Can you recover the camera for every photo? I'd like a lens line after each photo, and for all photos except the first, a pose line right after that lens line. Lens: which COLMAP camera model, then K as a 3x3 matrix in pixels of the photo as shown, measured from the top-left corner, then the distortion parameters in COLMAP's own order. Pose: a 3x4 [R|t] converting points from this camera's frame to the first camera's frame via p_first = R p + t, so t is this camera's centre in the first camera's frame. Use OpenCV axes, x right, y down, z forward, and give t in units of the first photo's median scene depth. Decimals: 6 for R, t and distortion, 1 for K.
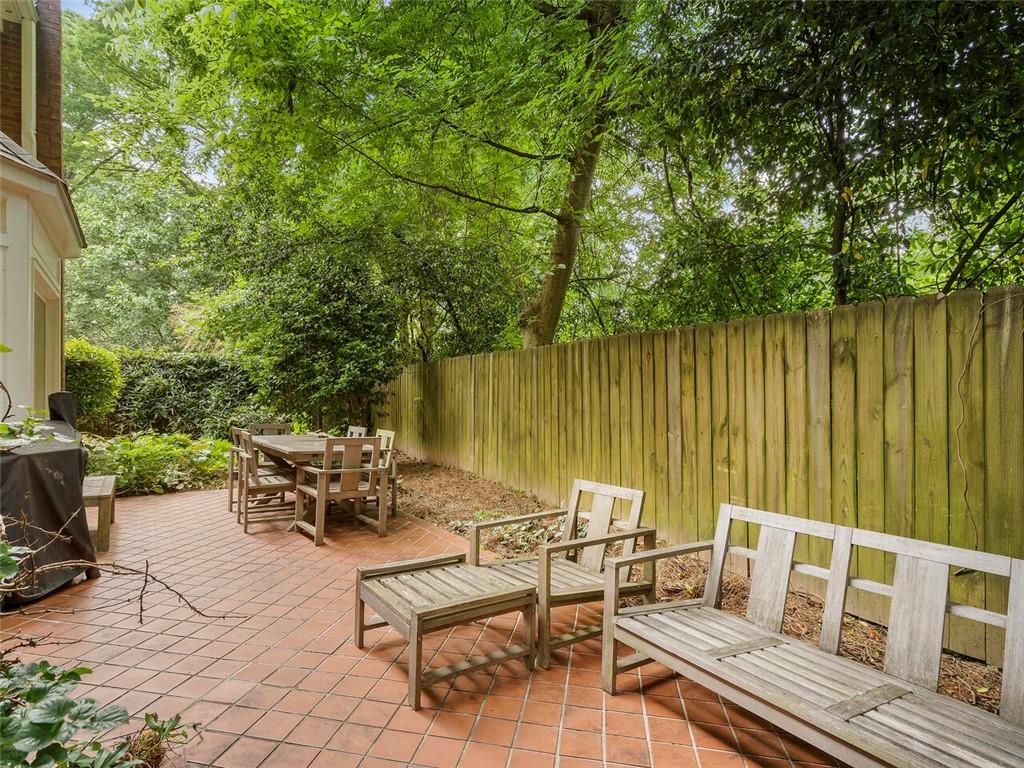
lens RADIAL K [[529.8, 0, 505.6], [0, 529.8, 389.7], [0, 0, 1]] dist [-0.004337, 0.002985]
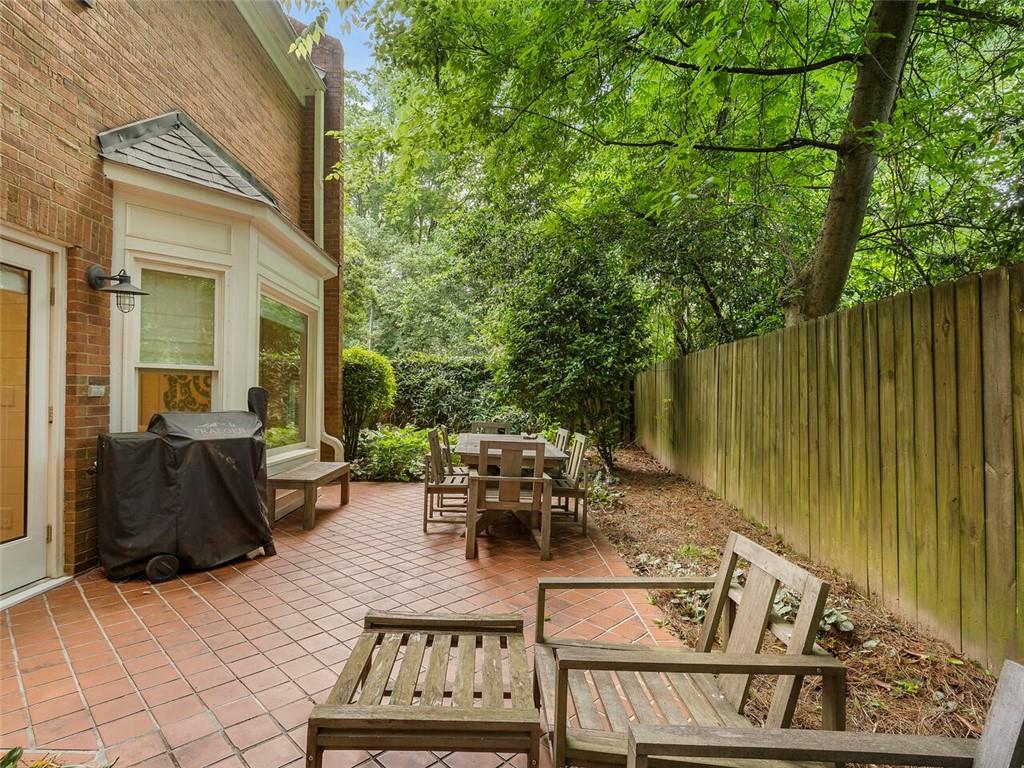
lens RADIAL K [[525.1, 0, 505.9], [0, 525.1, 388.1], [0, 0, 1]] dist [-0.002735, 0.001074]
pose [[0.837979, 0.000807, -0.545702, 0.137576], [-0.005259, 0.999964, -0.006598, 0.006936], [0.545677, 0.008399, 0.837953, 0.207265]]
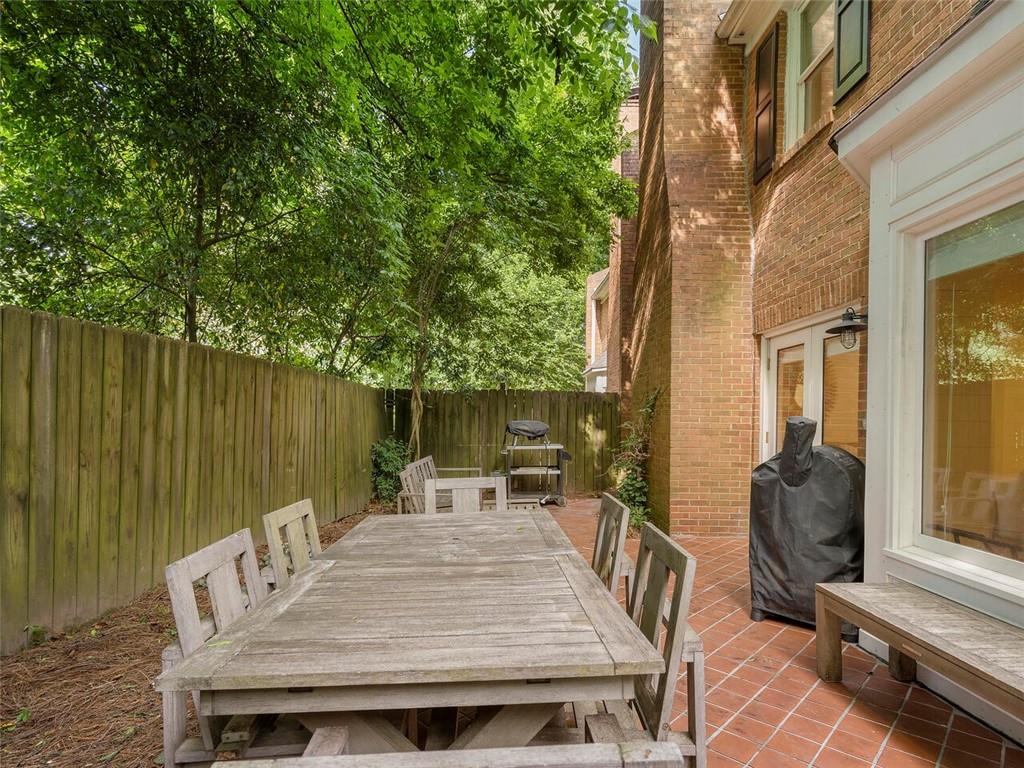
lens RADIAL K [[529.8, 0, 505.6], [0, 529.8, 389.7], [0, 0, 1]] dist [-0.004337, 0.002985]
pose [[-0.828335, 0.022188, 0.559794, -0.566765], [-0.015043, 0.997974, -0.061815, 0.011054], [-0.560031, -0.059625, -0.826323, 1.208720]]
